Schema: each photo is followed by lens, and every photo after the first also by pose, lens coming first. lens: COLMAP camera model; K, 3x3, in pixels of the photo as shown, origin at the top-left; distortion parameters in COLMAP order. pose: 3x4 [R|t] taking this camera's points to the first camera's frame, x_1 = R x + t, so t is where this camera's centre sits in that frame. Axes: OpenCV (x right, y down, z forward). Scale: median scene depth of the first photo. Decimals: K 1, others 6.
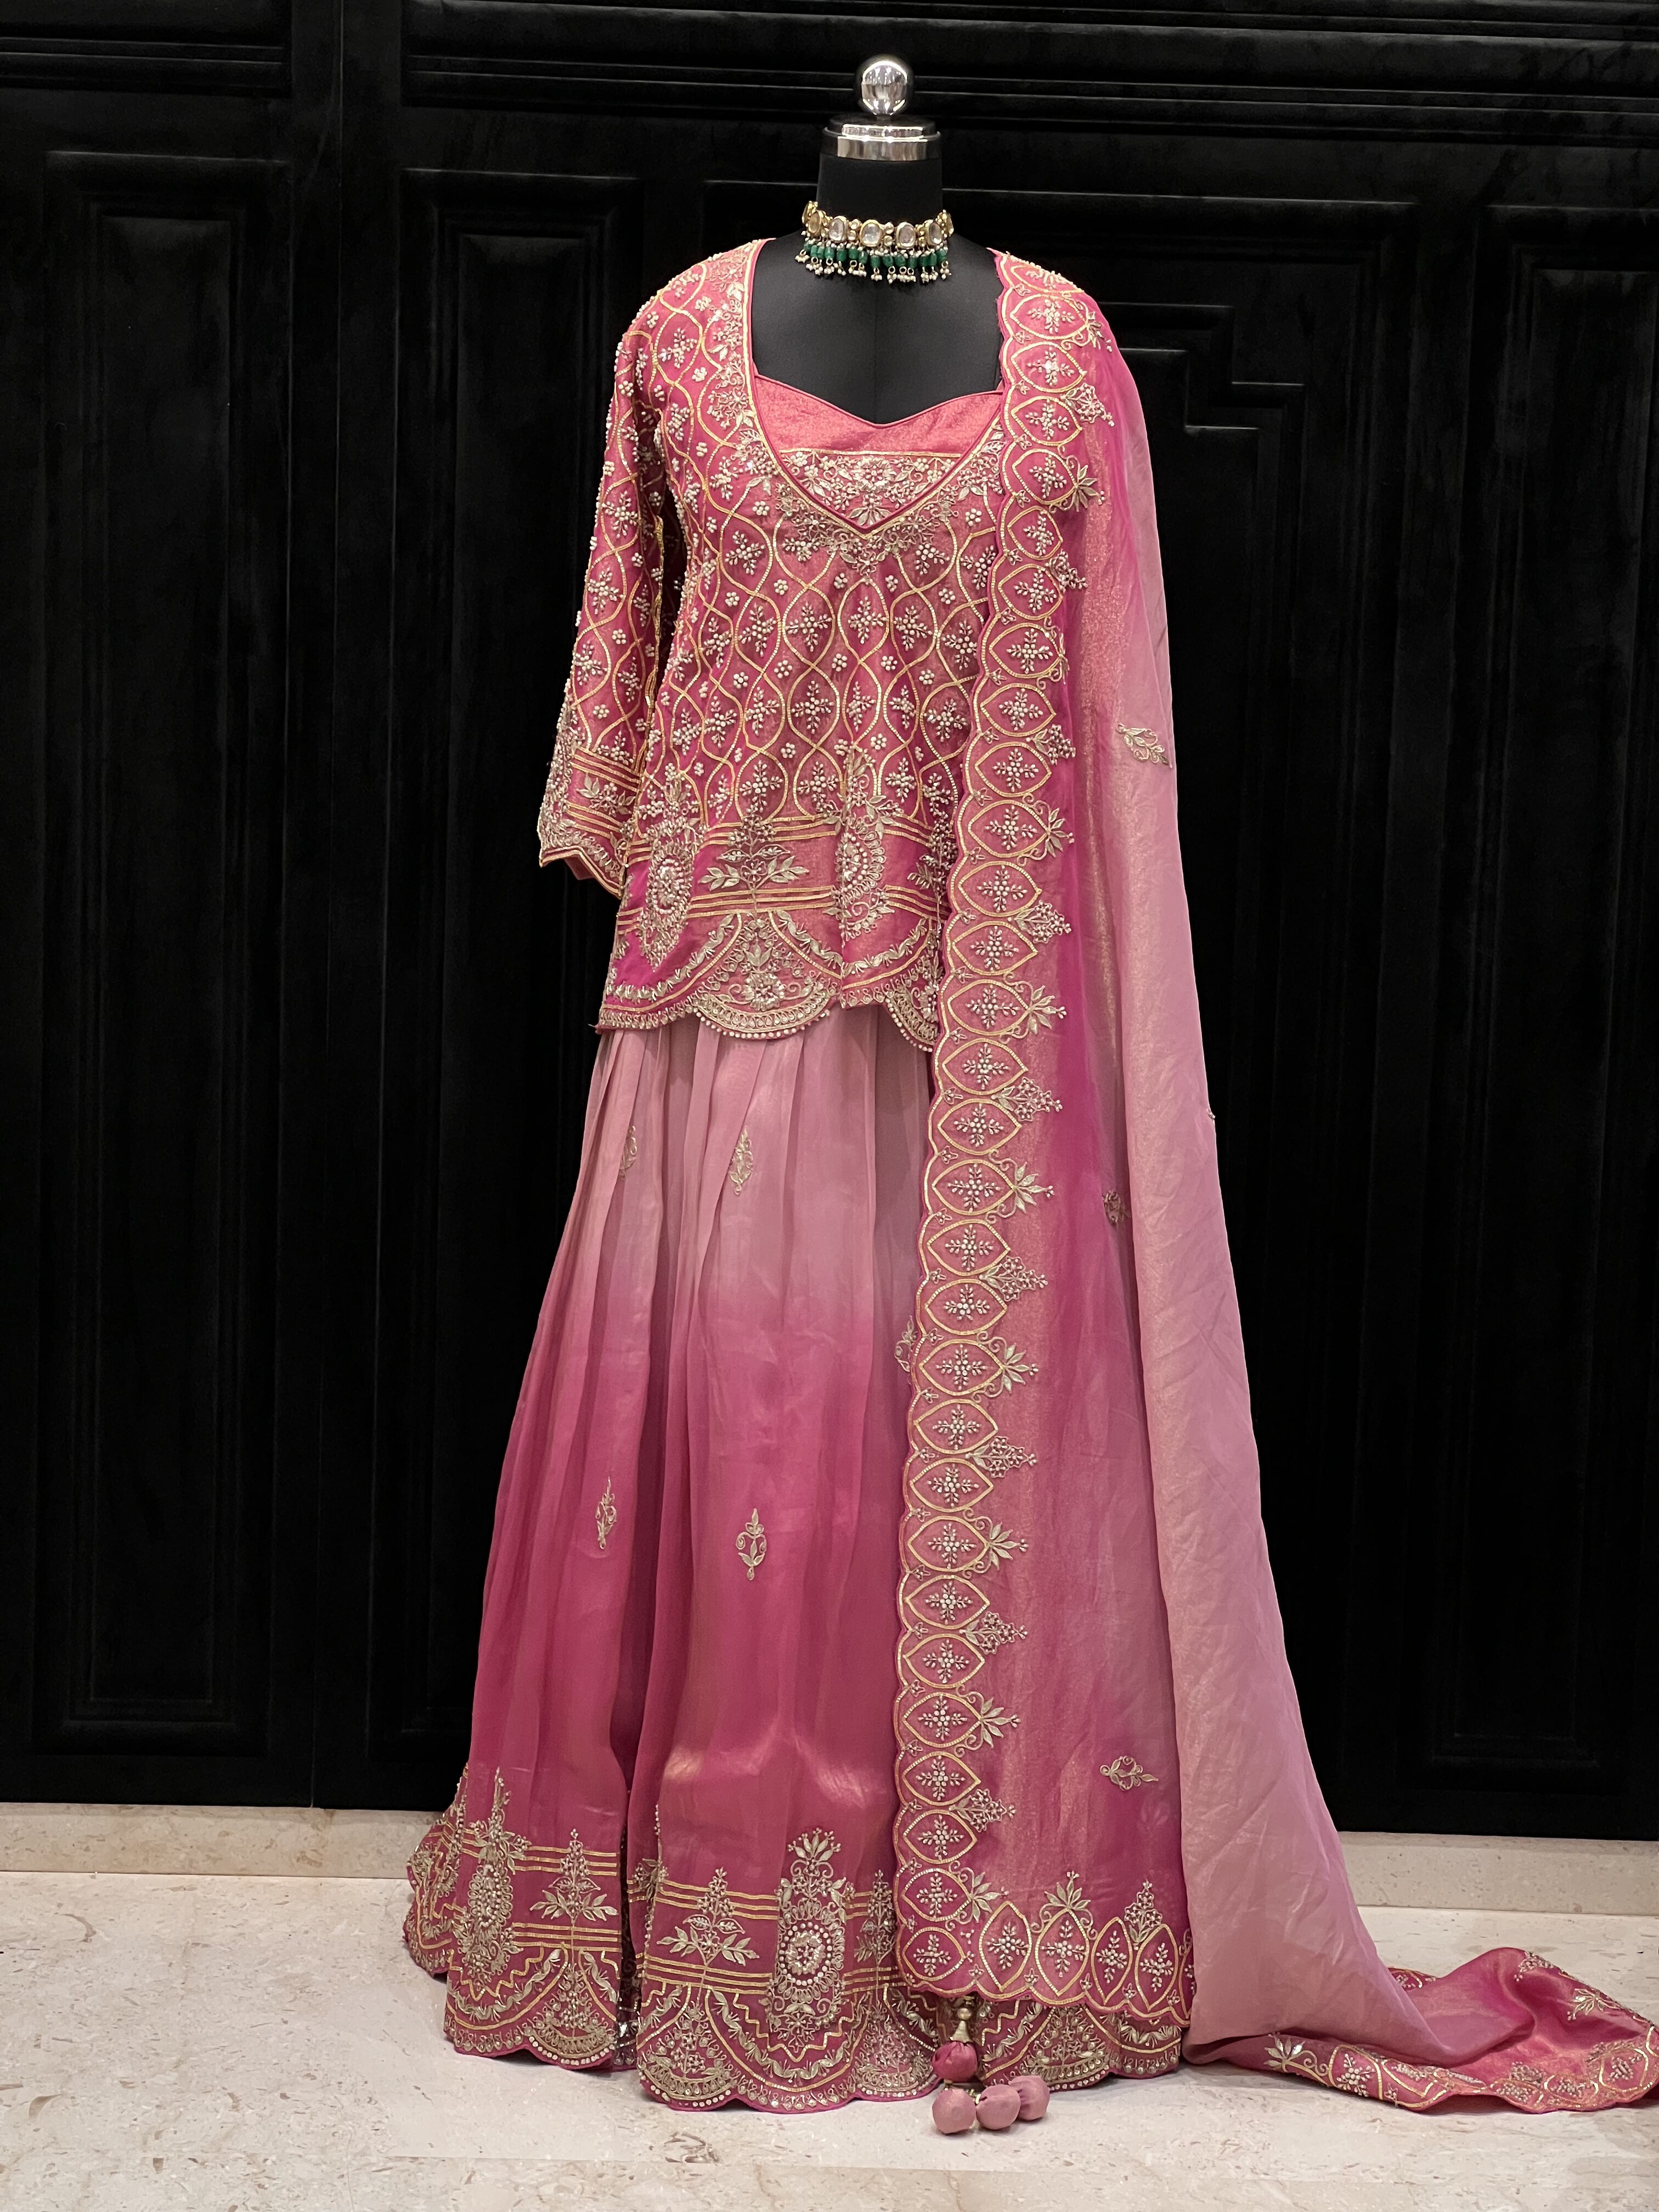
lens RADIAL K [[4977.6, 0, 829.5], [0, 4977.6, 1106.0], [0, 0, 1]] dist [0.005730, 2.189352]
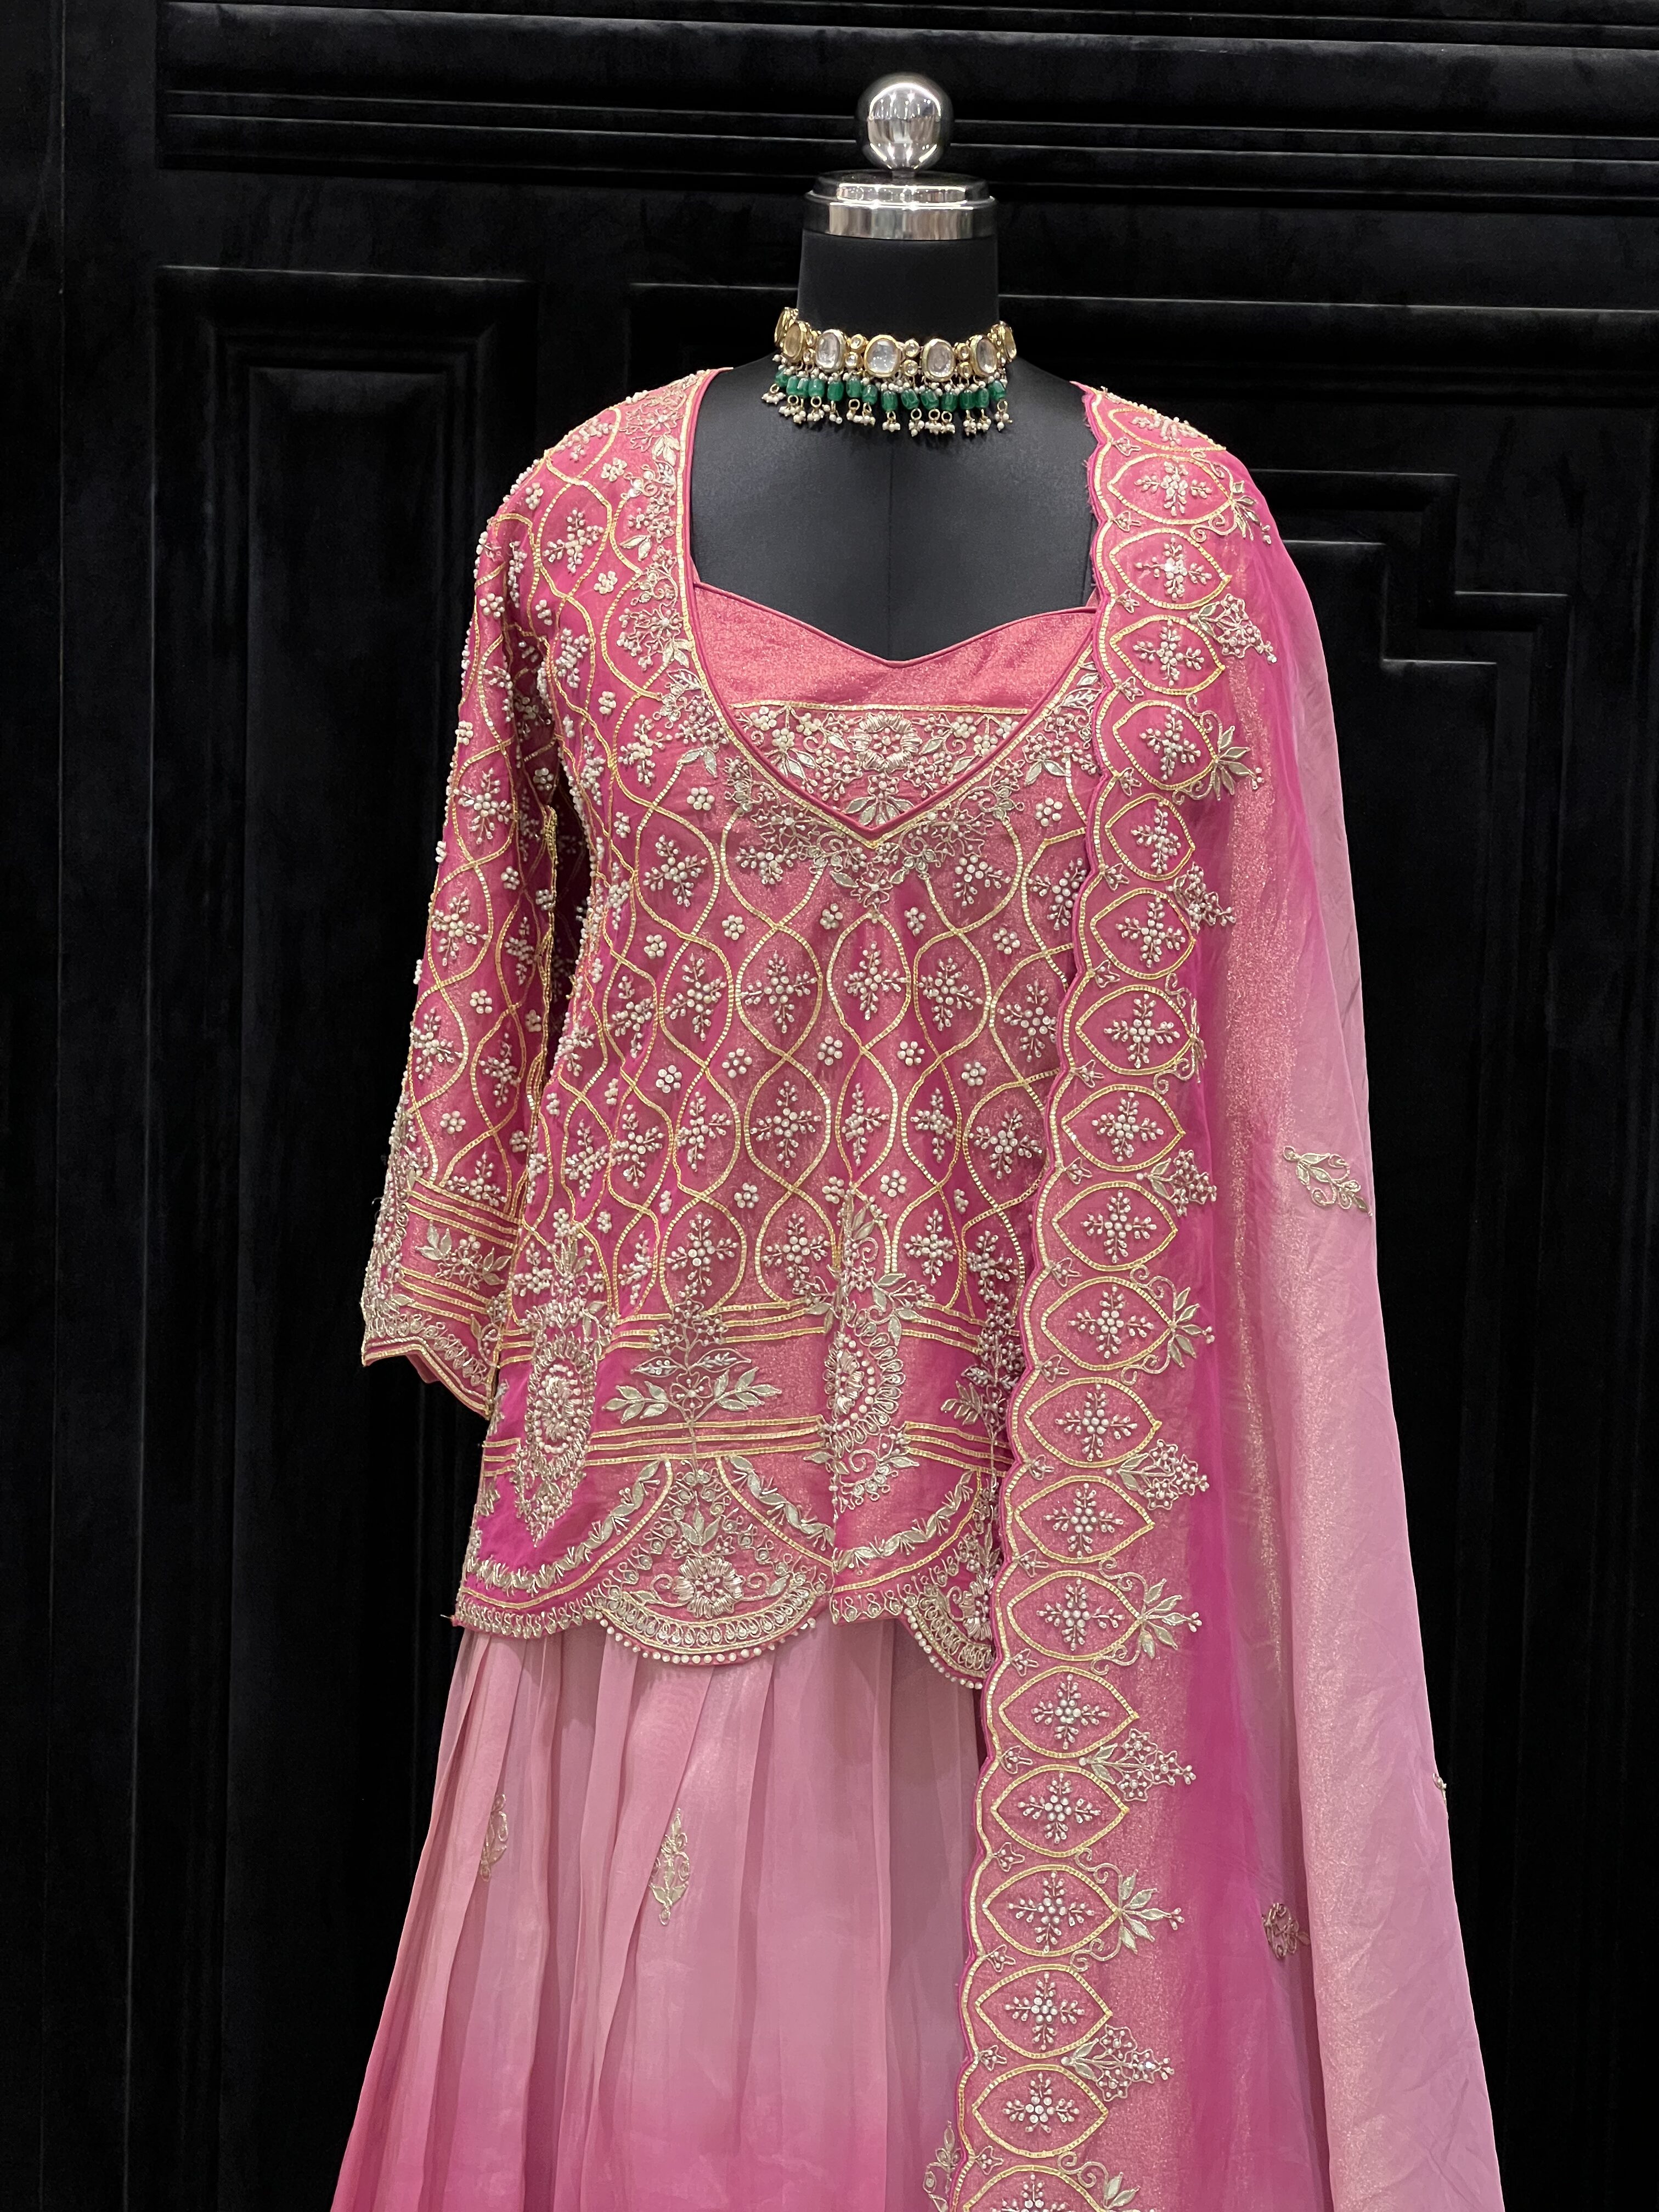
lens RADIAL K [[5023.6, 0, 874.3], [0, 5023.6, 1196.9], [0, 0, 1]] dist [-0.119824, 2.182626]
pose [[0.999903, -0.002206, -0.013759, 0.015572], [0.001883, 0.999724, -0.023437, -0.055662], [0.013807, 0.023409, 0.999631, 0.378335]]
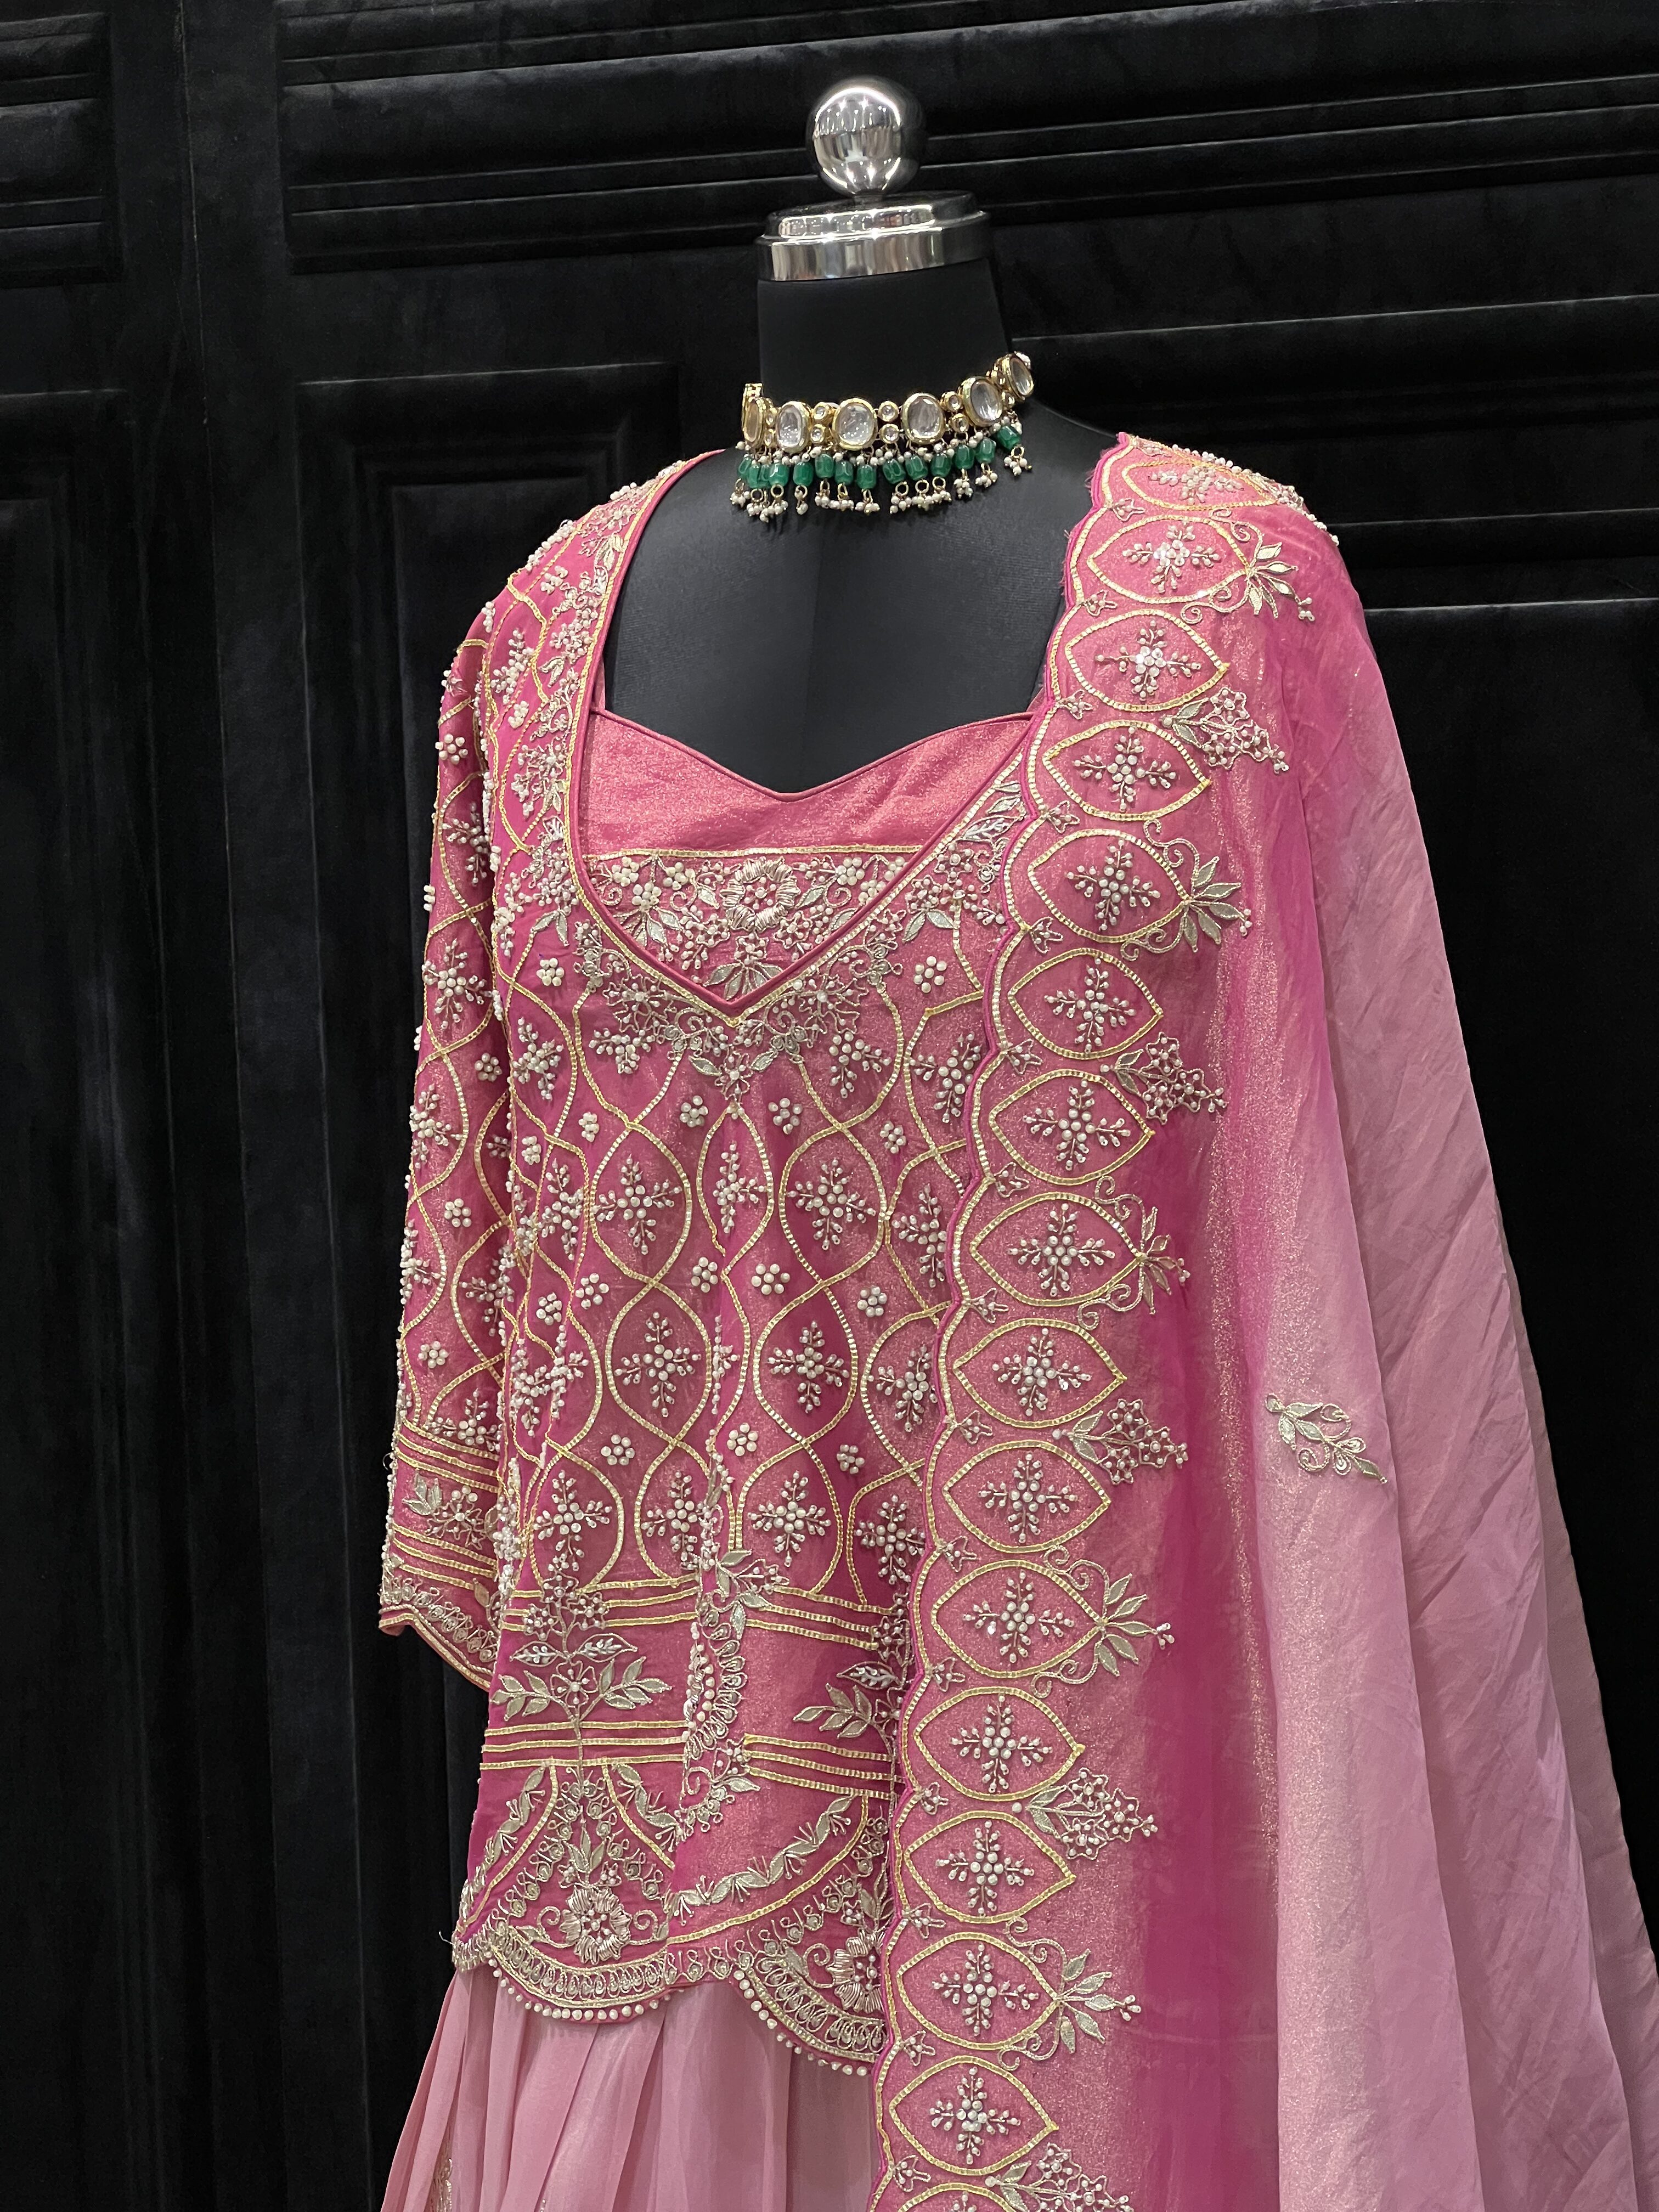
lens RADIAL K [[4985.7, 0, 826.6], [0, 4985.7, 1079.8], [0, 0, 1]] dist [-0.077962, 3.060671]
pose [[0.890649, -0.025312, -0.453987, 0.236782], [-0.004934, 0.997853, -0.065315, -0.074738], [0.454665, 0.060412, 0.888611, 0.552186]]
